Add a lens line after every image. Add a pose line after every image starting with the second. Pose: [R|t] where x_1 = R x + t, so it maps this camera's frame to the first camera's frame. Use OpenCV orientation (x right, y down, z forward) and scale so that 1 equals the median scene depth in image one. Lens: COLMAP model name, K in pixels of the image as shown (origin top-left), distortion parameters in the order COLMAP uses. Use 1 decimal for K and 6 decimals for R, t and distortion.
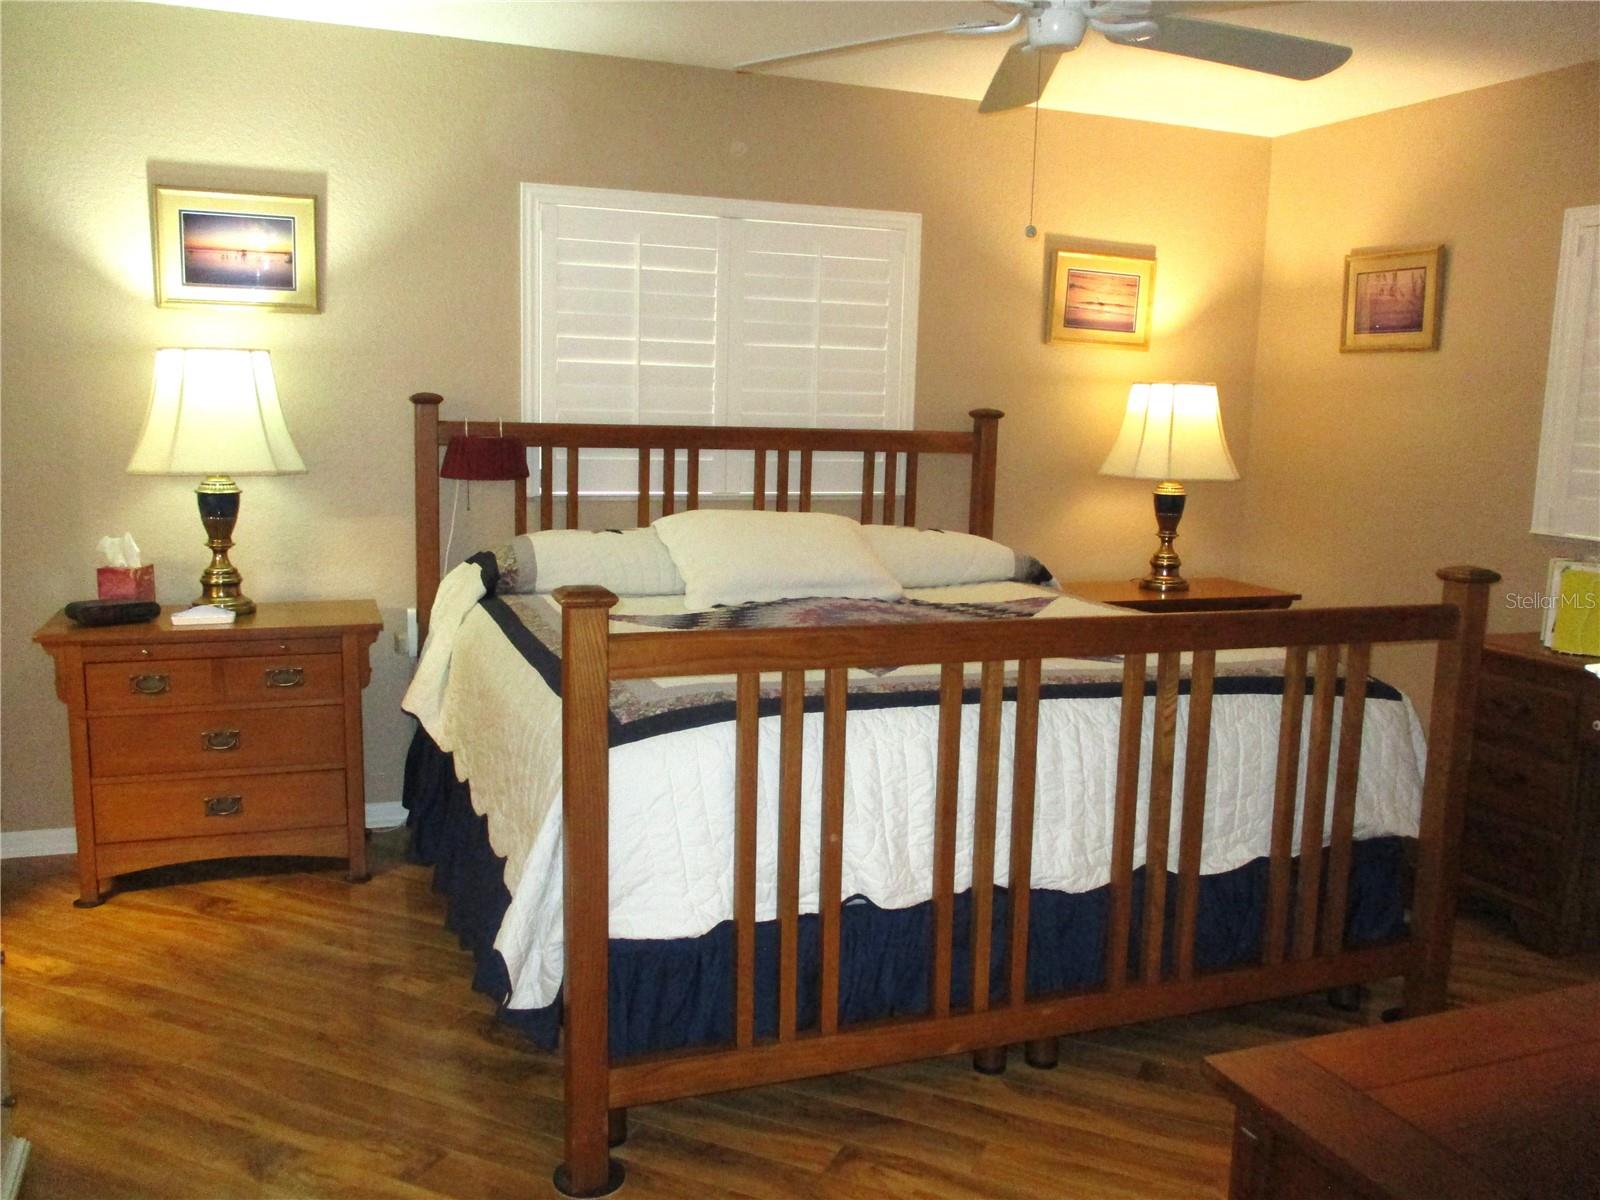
lens RADIAL K [[1368.0, 0, 815.7], [0, 1368.0, 613.7], [0, 0, 1]] dist [-0.036888, 0.008806]
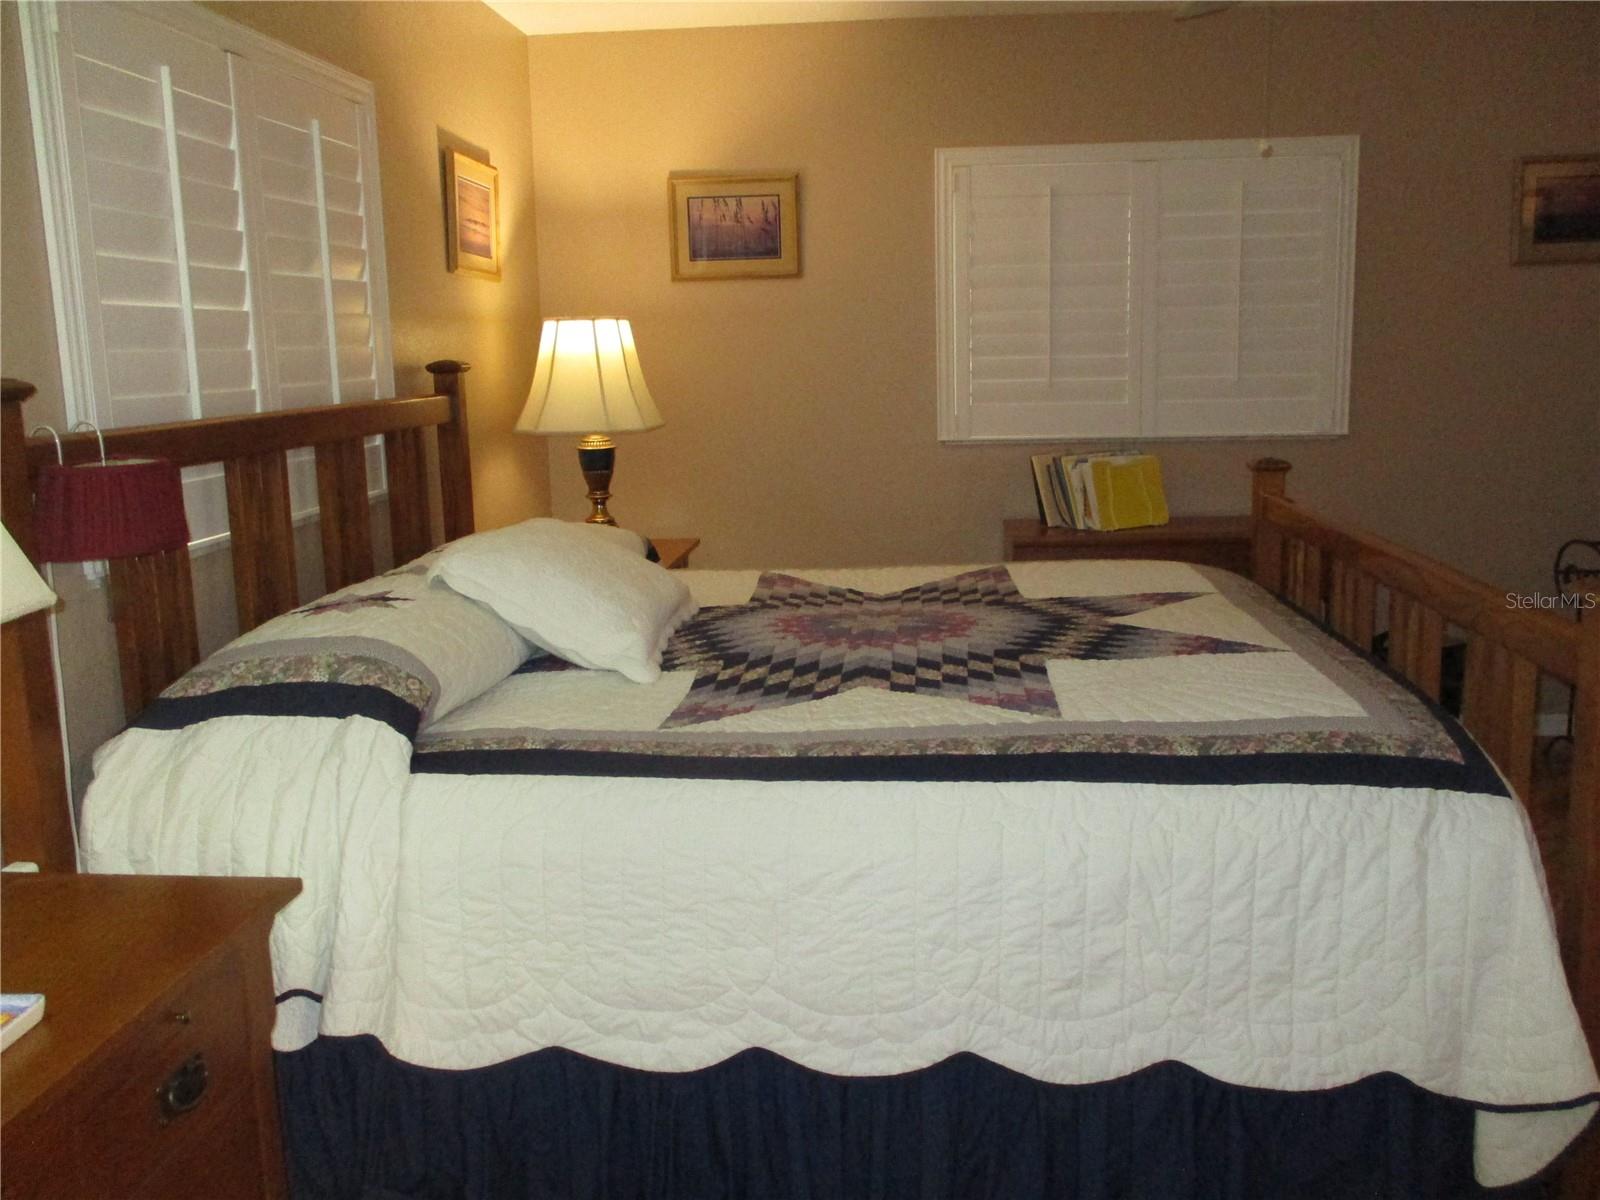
lens RADIAL K [[1368.0, 0, 815.7], [0, 1368.0, 613.7], [0, 0, 1]] dist [-0.036888, 0.008806]
pose [[0.436243, -0.214181, 0.873967, -0.468363], [0.174652, 0.972943, 0.151259, -0.095032], [-0.882717, 0.086654, 0.461847, 0.504544]]
